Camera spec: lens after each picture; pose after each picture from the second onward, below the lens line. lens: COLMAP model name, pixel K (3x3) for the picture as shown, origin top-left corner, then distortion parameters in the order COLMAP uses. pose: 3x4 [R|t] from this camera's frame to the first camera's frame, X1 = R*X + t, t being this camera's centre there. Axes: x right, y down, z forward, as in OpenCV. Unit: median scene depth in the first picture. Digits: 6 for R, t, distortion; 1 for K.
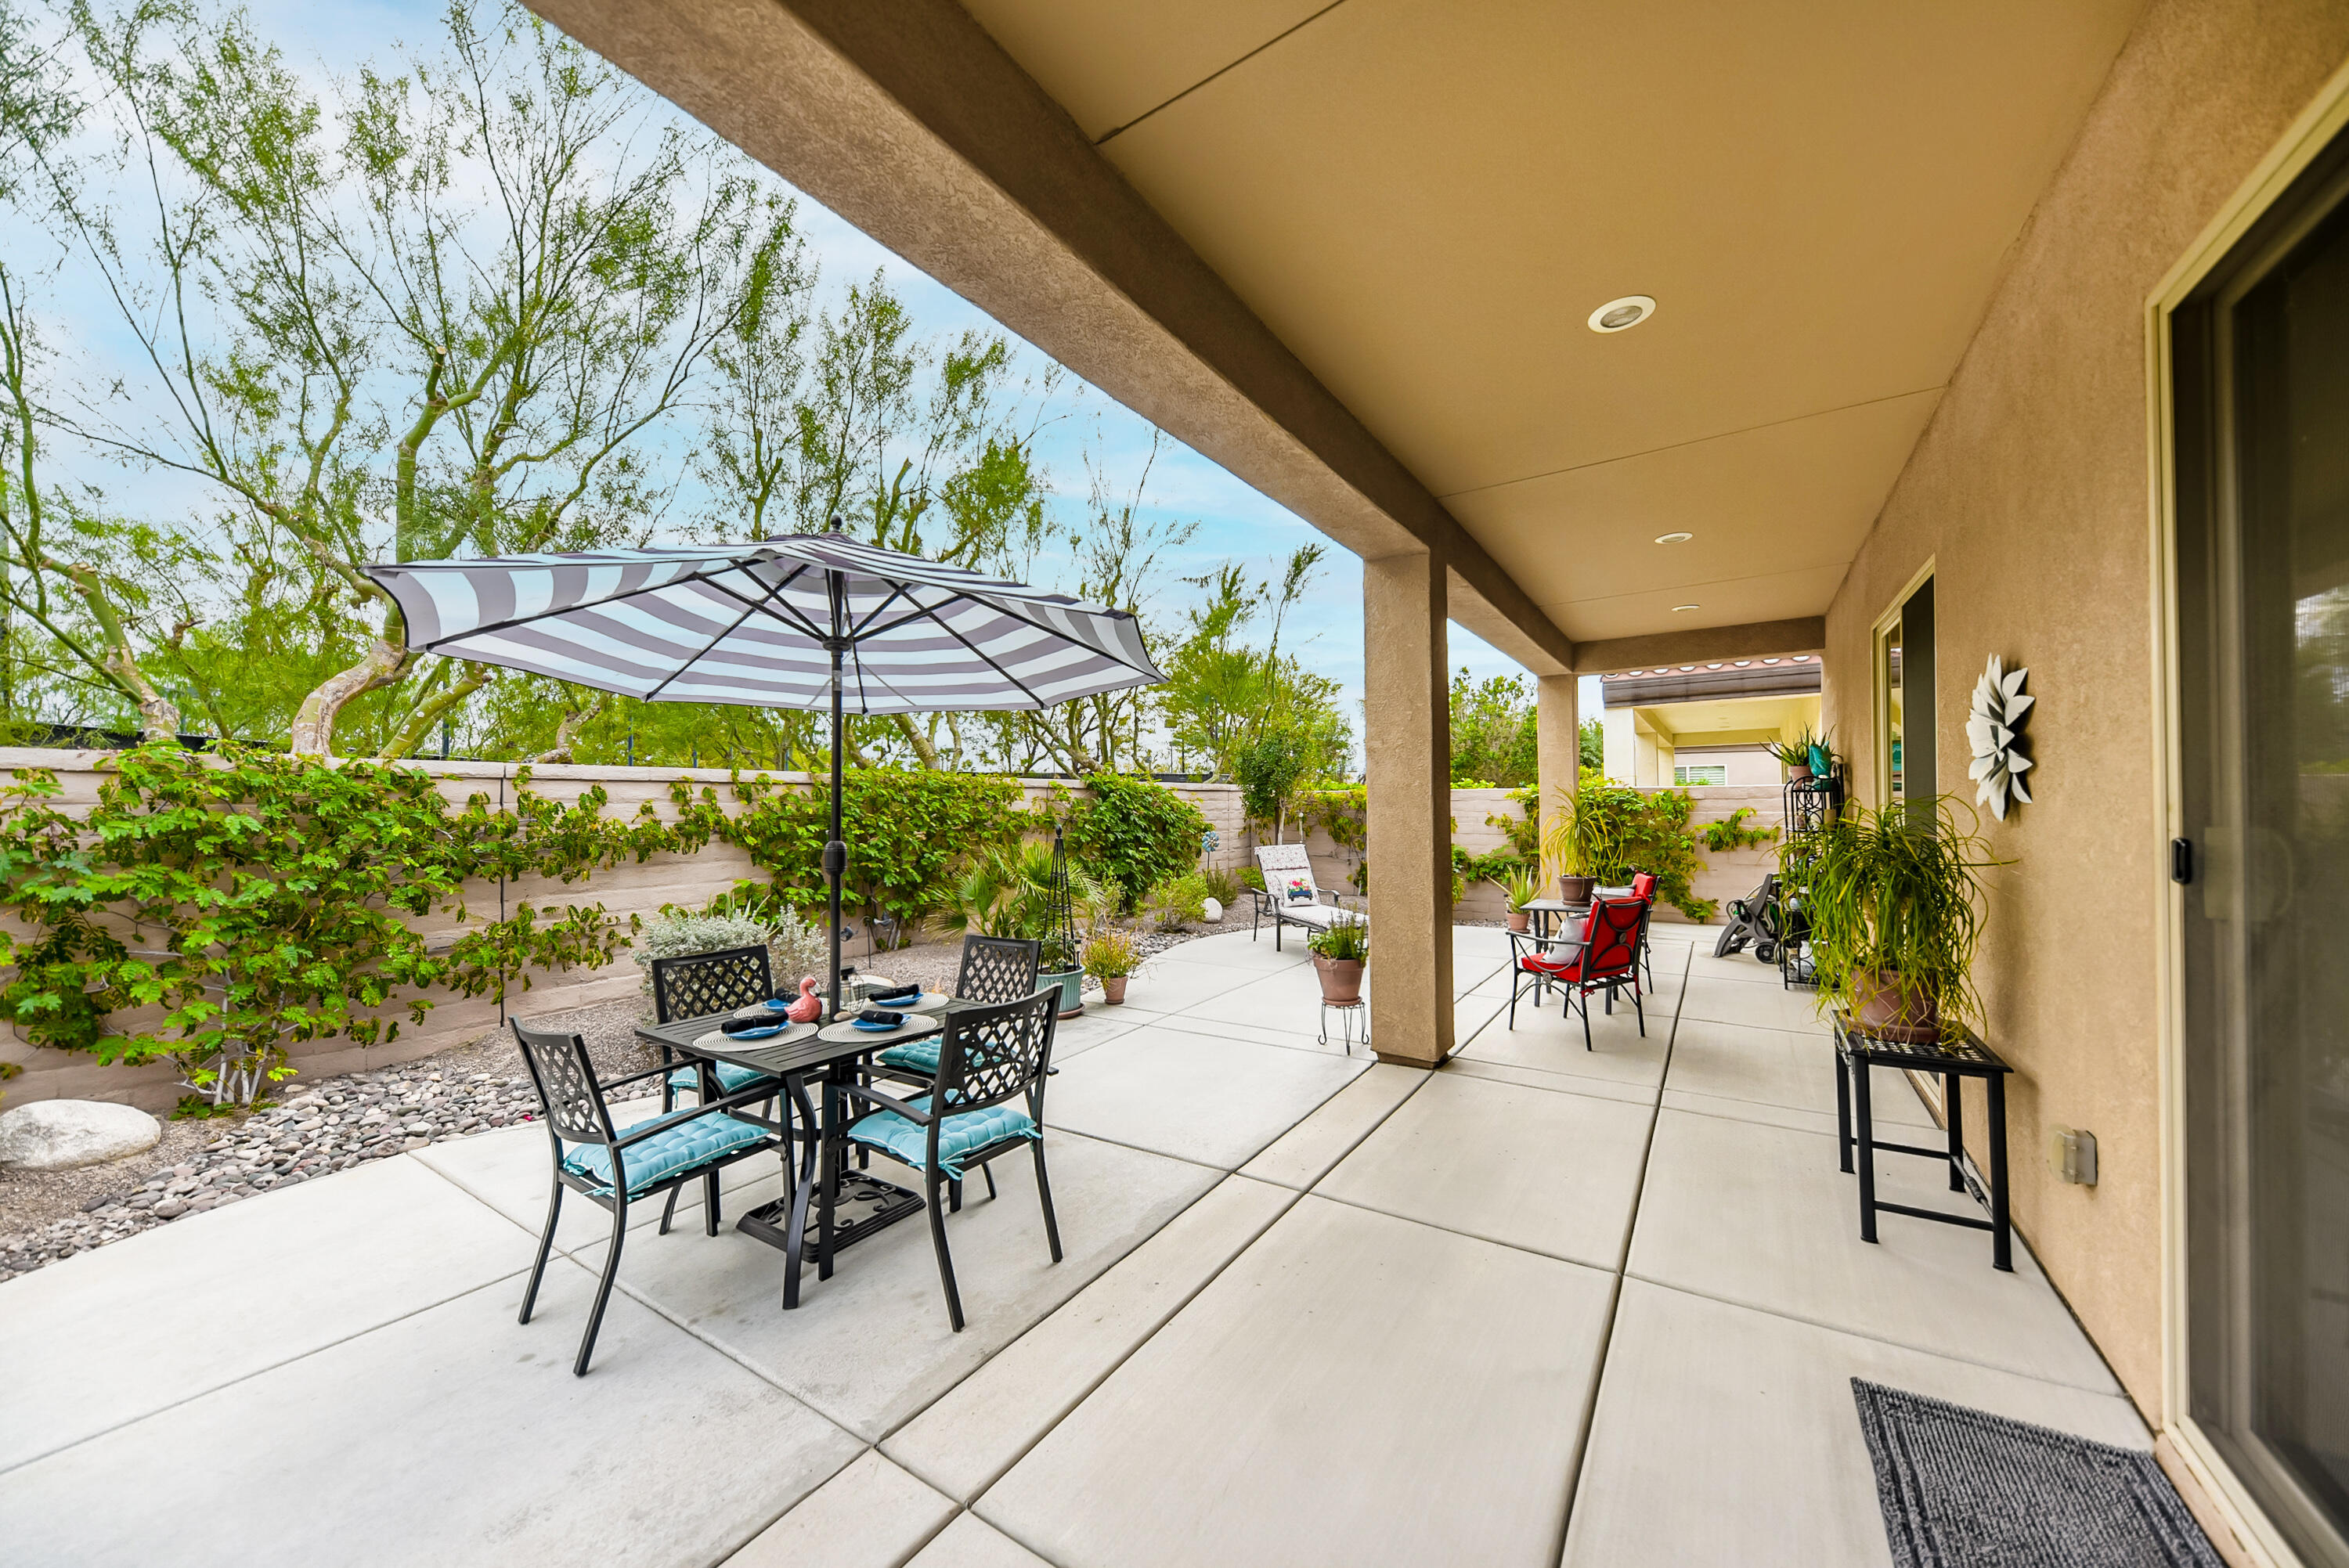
lens RADIAL K [[813.3, 0, 1173.7], [0, 813.3, 796.3], [0, 0, 1]] dist [0.009474, -0.003196]
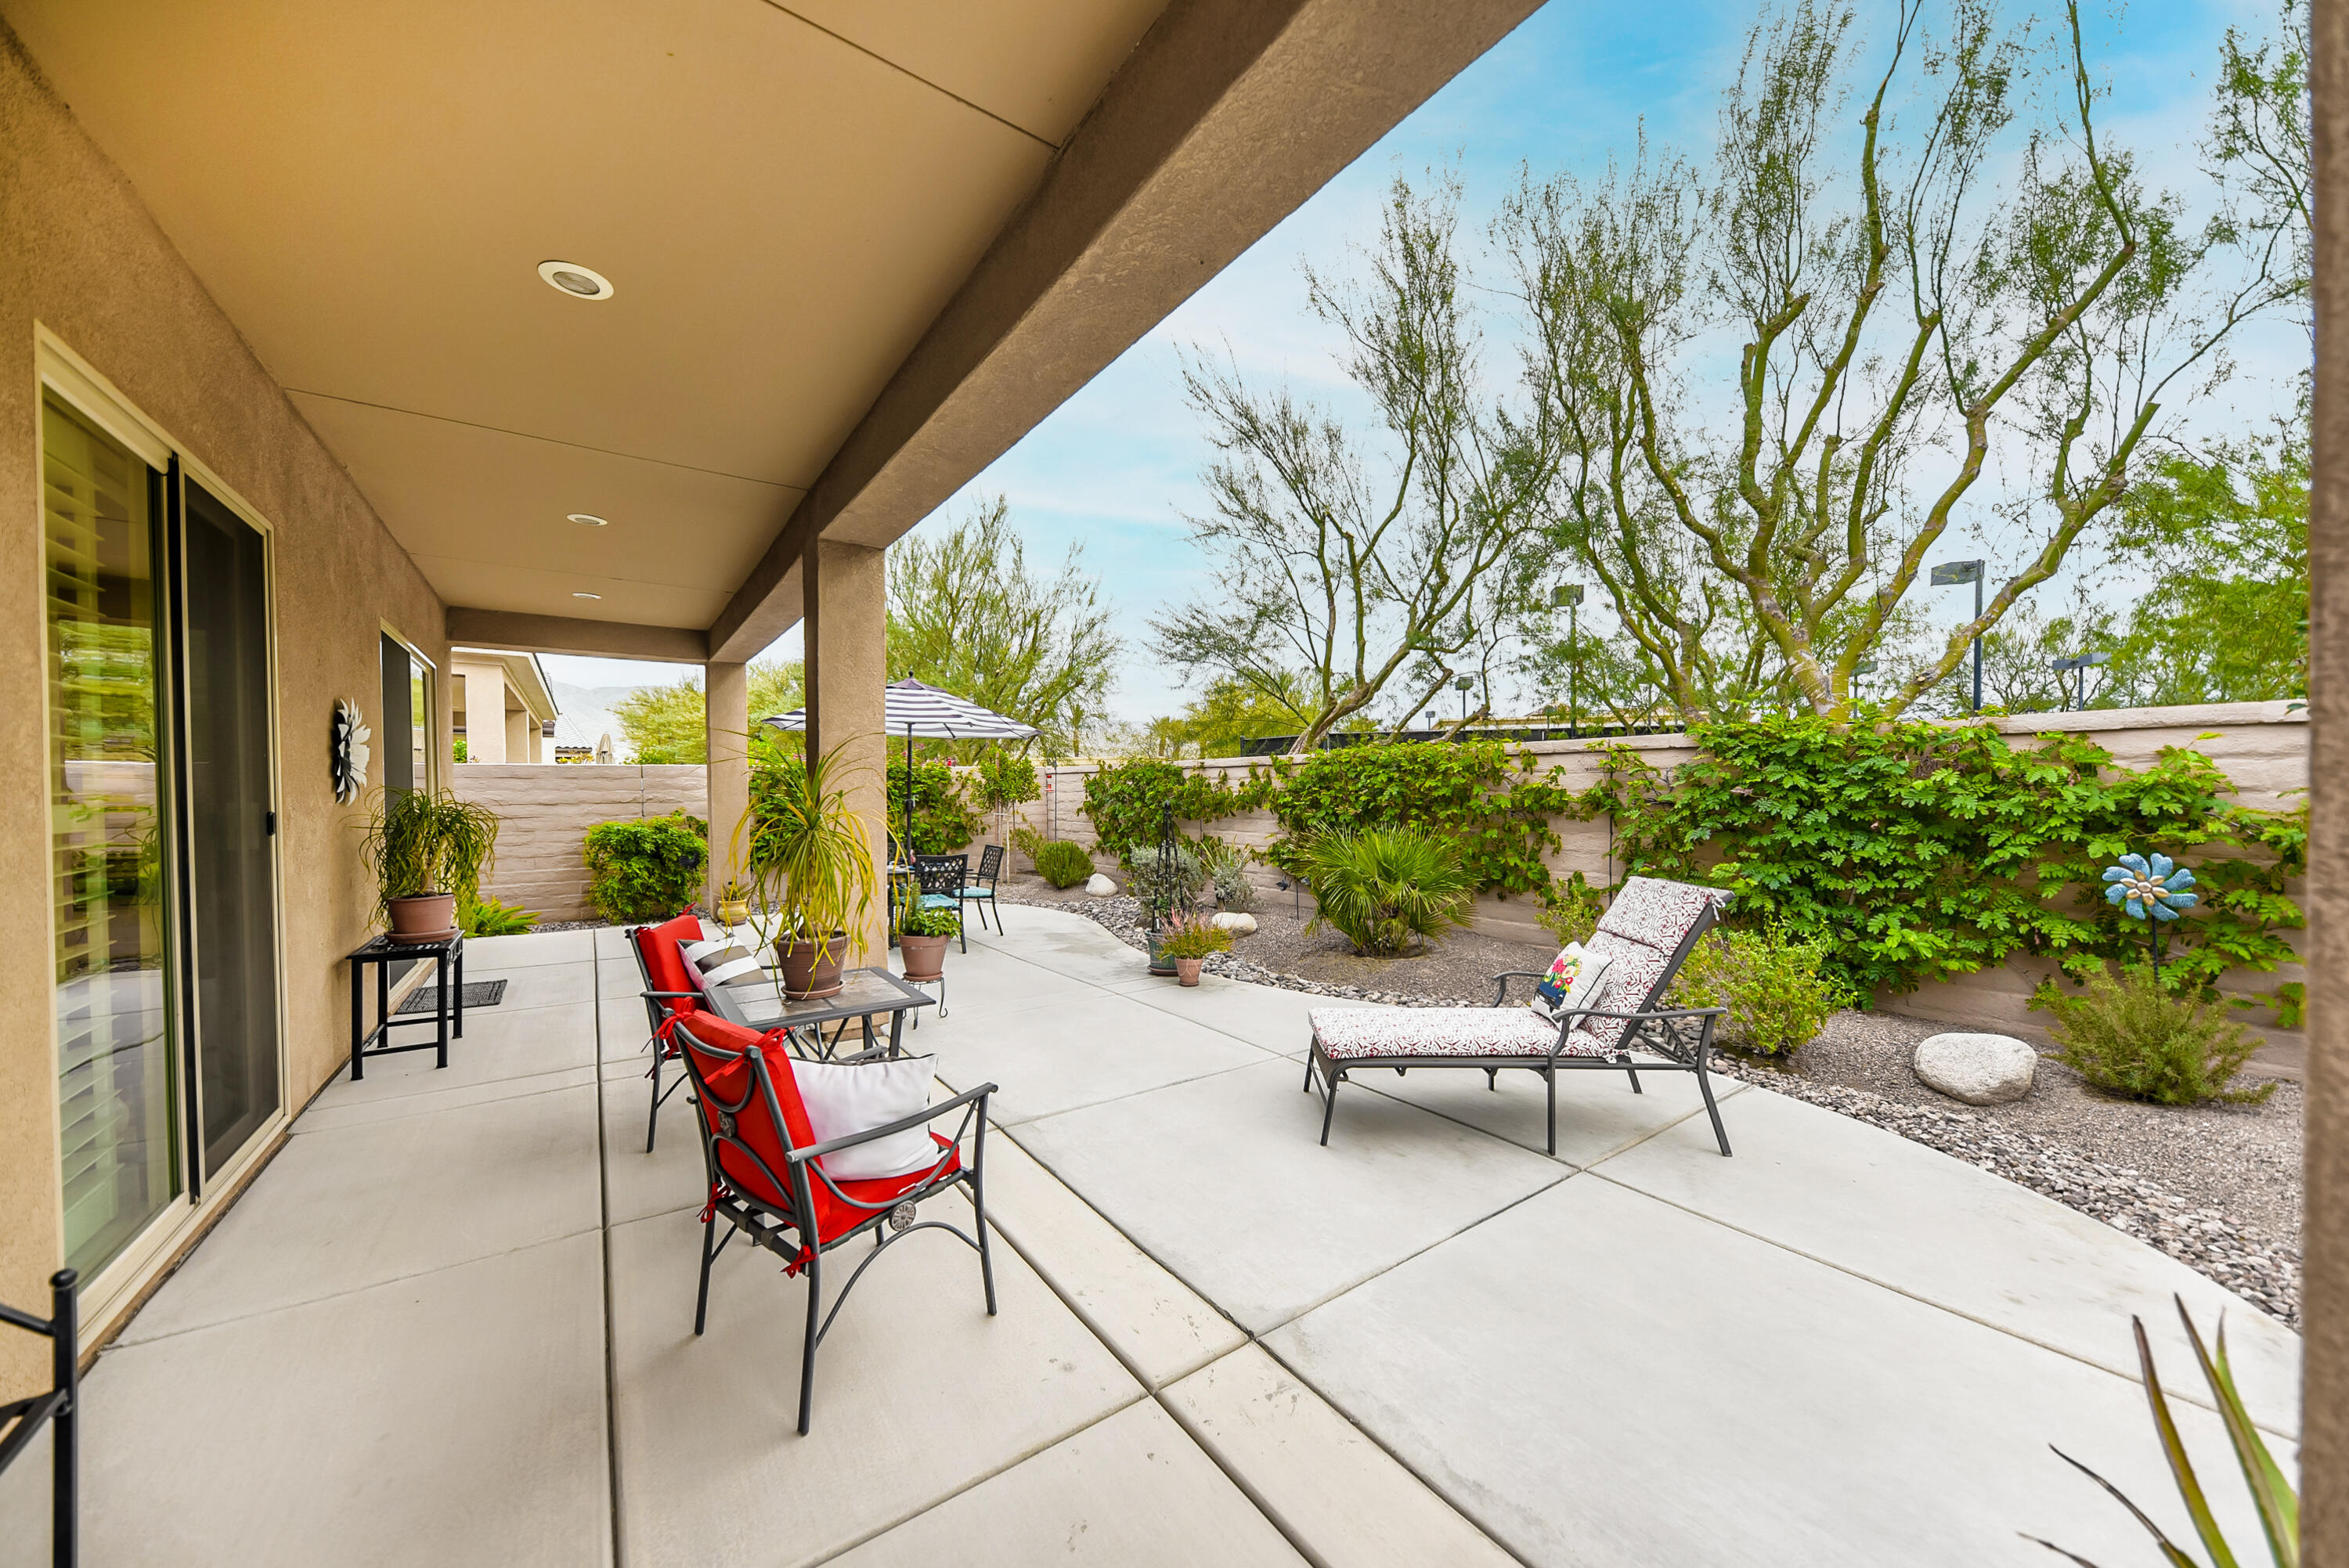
lens RADIAL K [[813.3, 0, 1173.7], [0, 813.3, 796.3], [0, 0, 1]] dist [0.009474, -0.003196]
pose [[-0.351565, 0.023114, -0.935878, 0.829095], [0.021910, 0.999624, 0.016458, 0.010287], [0.935907, -0.014719, -0.351939, 1.305829]]
